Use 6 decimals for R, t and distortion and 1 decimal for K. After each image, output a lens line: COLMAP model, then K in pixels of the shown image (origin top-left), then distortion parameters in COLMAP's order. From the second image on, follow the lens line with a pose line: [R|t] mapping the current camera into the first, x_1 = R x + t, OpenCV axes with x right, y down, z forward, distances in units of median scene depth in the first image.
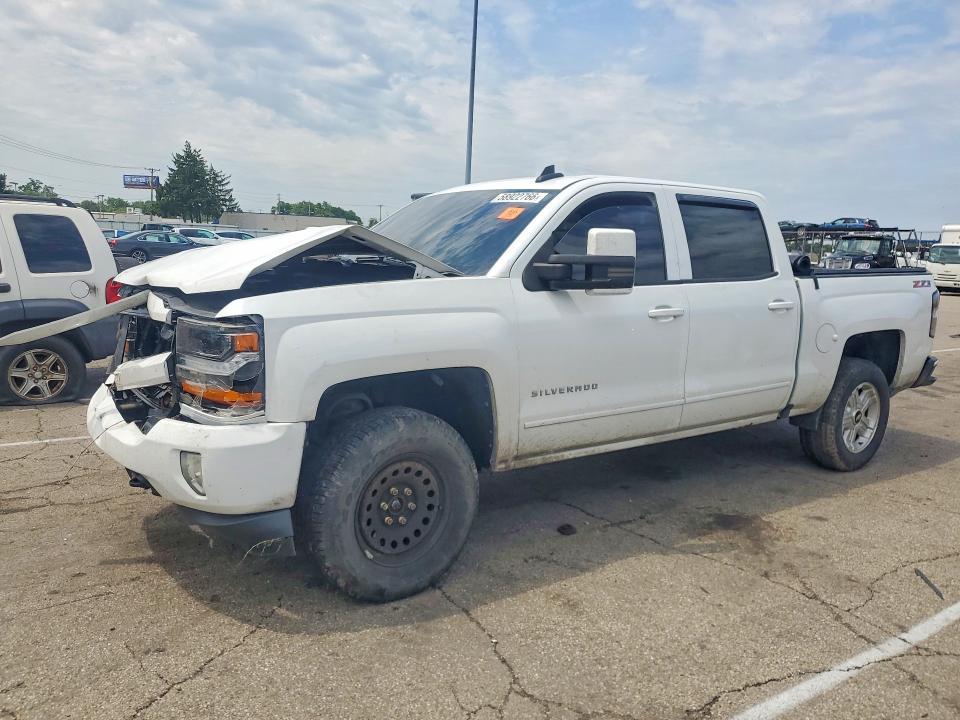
lens RADIAL K [[564.5, 0, 480.1], [0, 564.5, 363.3], [0, 0, 1]] dist [-0.004757, 0.000373]
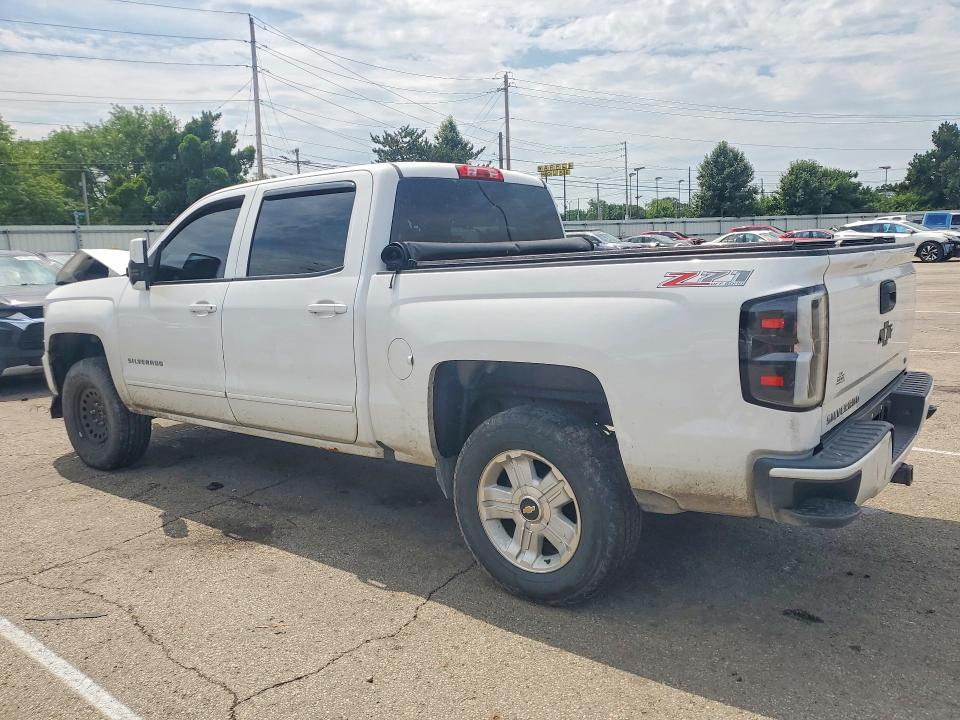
lens RADIAL K [[757.0, 0, 479.7], [0, 757.0, 356.9], [0, 0, 1]] dist [-0.000678, 0.001946]
pose [[0.405797, 0.112761, -0.906980, 1.600381], [-0.092428, 0.992336, 0.082019, -0.141643], [0.909278, 0.050547, 0.413109, 0.744542]]
